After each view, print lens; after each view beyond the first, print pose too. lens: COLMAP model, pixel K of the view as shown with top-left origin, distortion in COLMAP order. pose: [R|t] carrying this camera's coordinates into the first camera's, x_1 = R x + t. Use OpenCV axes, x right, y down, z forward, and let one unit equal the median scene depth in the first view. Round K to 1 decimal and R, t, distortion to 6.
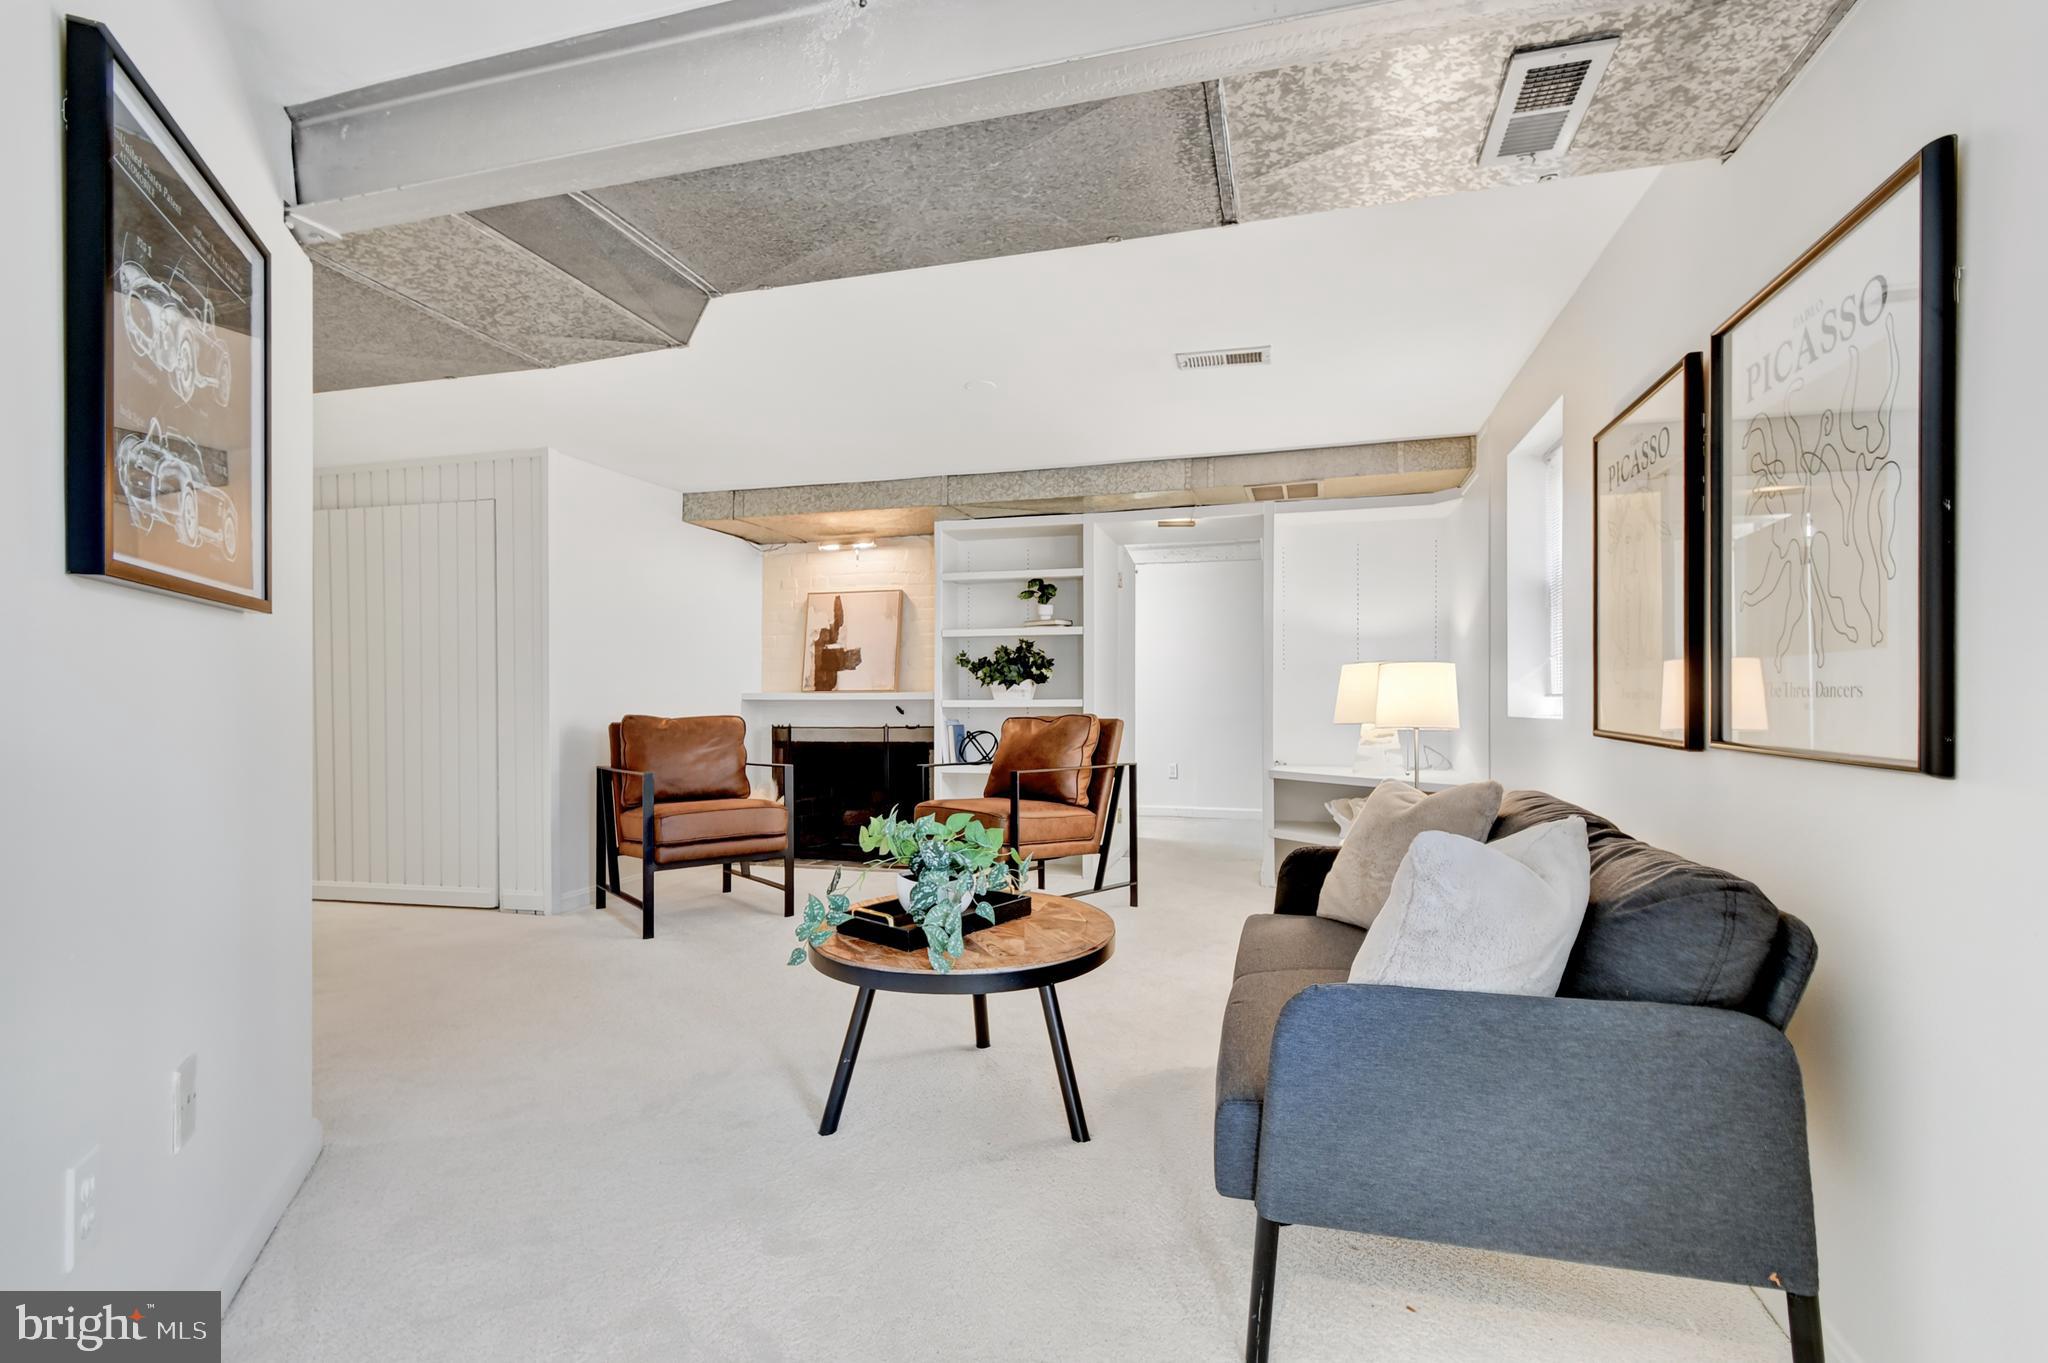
lens RADIAL K [[932.5, 0, 1025.5], [0, 932.5, 696.5], [0, 0, 1]] dist [0.000416, -0.000245]
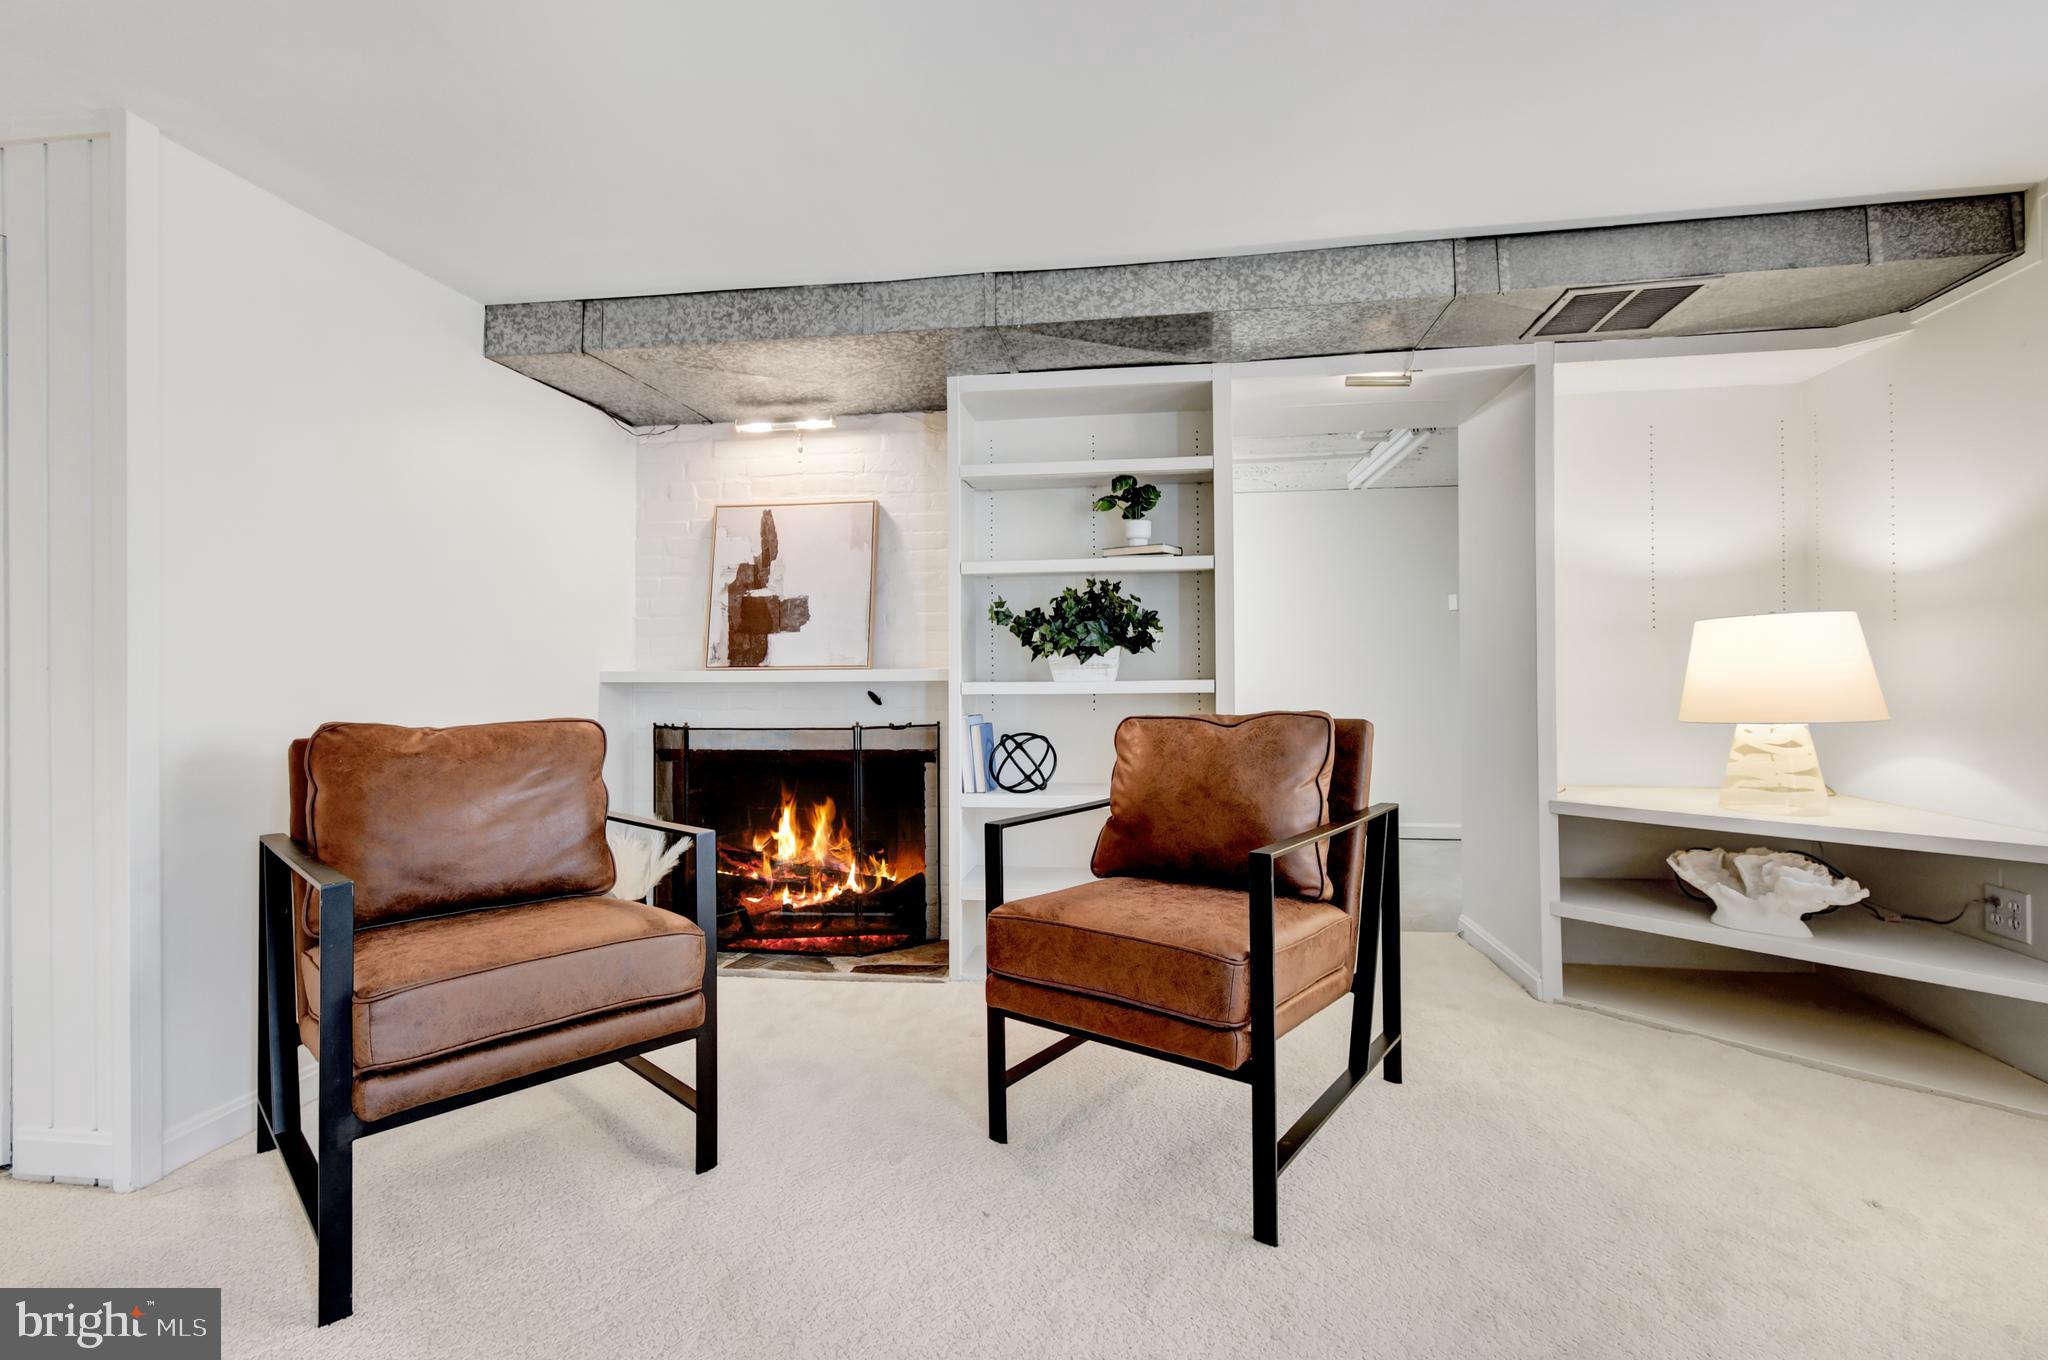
lens RADIAL K [[916.1, 0, 1031.1], [0, 916.1, 665.6], [0, 0, 1]] dist [0.000988, -0.000459]
pose [[0.990506, -0.003342, 0.137427, -0.128082], [0.003985, 0.999982, -0.004402, -0.003749], [-0.137410, 0.004908, 0.990502, 0.435237]]
